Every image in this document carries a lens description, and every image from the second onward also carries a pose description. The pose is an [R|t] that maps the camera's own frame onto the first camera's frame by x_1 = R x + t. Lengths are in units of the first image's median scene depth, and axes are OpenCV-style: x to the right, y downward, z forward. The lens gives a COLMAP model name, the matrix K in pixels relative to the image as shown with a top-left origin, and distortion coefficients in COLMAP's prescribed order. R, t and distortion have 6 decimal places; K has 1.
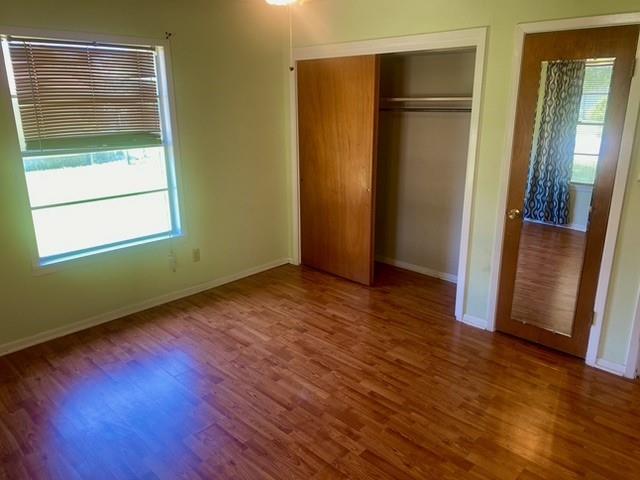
lens RADIAL K [[488.6, 0, 320.0], [0, 488.6, 240.0], [0, 0, 1]] dist [0.042236, -0.050812]
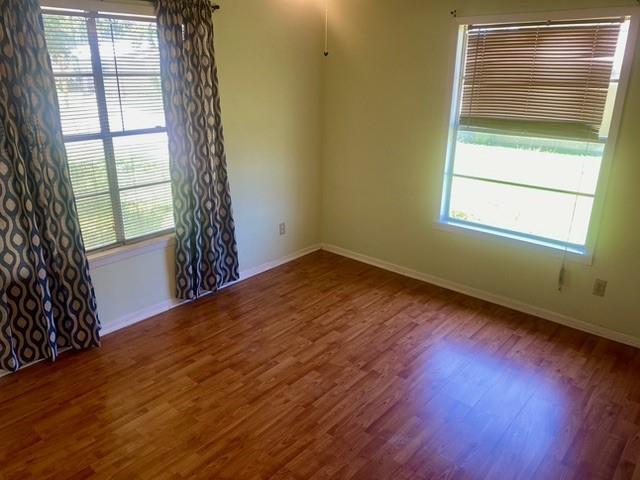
lens RADIAL K [[488.6, 0, 320.0], [0, 488.6, 240.0], [0, 0, 1]] dist [0.042236, -0.050812]
pose [[0.050357, 0.332187, -0.941868, 0.544447], [-0.289833, 0.907341, 0.304514, -0.183864], [0.955752, 0.257650, 0.141970, 0.562634]]
